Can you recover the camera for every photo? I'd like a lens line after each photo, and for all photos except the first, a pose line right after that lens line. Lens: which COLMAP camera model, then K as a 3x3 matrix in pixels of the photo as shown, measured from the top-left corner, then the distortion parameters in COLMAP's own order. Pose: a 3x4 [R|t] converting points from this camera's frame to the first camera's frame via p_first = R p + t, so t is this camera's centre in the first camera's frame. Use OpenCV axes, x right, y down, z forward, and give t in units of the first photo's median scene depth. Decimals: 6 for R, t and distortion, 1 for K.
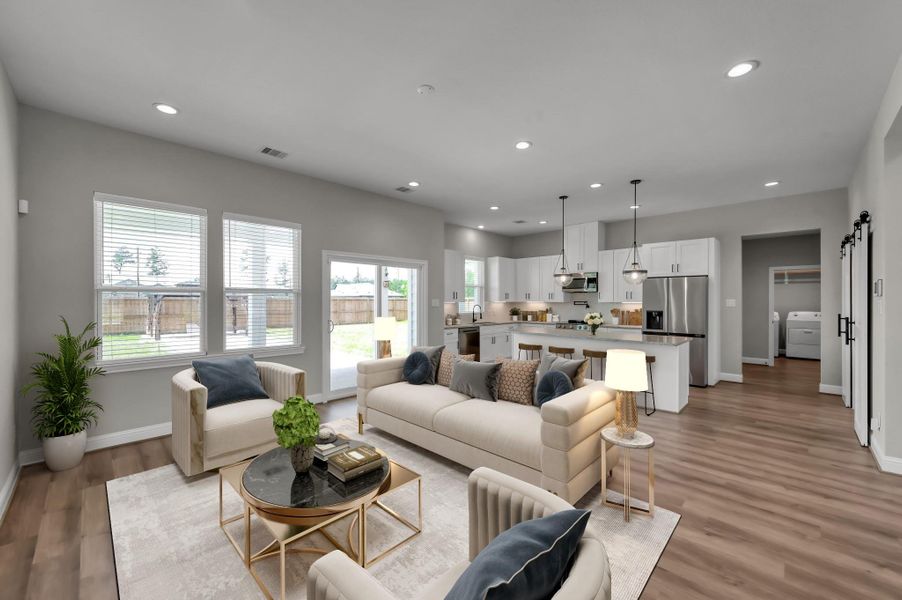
lens RADIAL K [[356.7, 0, 453.3], [0, 356.7, 302.1], [0, 0, 1]] dist [0.000804, -0.001804]
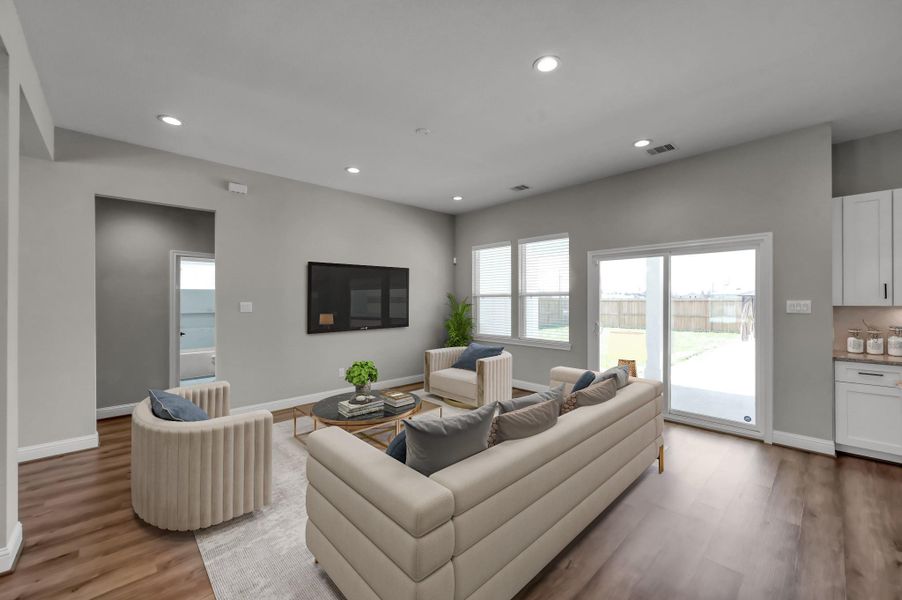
lens RADIAL K [[356.7, 0, 452.6], [0, 356.7, 302.8], [0, 0, 1]] dist [0.000804, -0.001804]
pose [[-0.041592, 0.004368, -0.999125, 0.505243], [-0.005663, 0.999973, 0.004607, -0.002900], [0.999119, 0.005849, -0.041566, 0.505157]]
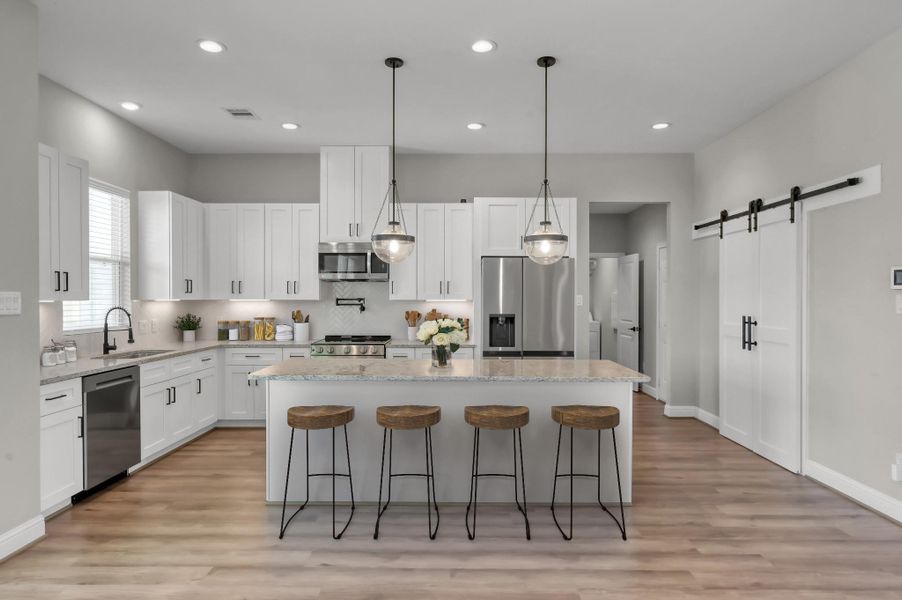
lens RADIAL K [[538.5, 0, 455.0], [0, 538.5, 305.7], [0, 0, 1]] dist [-0.004384, -0.001633]
pose [[0.726225, -0.009649, 0.687390, -0.086586], [0.002493, 0.999932, 0.011402, -0.000140], [-0.687453, -0.006567, 0.726199, 0.415298]]
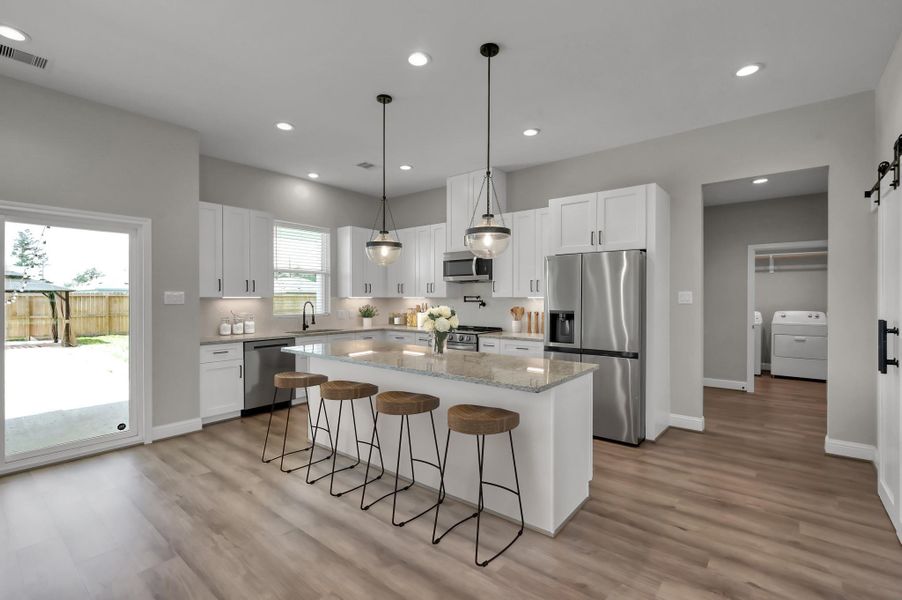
lens RADIAL K [[407.7, 0, 446.9], [0, 407.7, 303.4], [0, 0, 1]] dist [-0.000565, 0.001851]
pose [[0.996623, -0.001017, 0.082112, 0.316244], [0.000382, 0.999970, 0.007748, 0.006348], [-0.082118, -0.007690, 0.996593, 0.344248]]
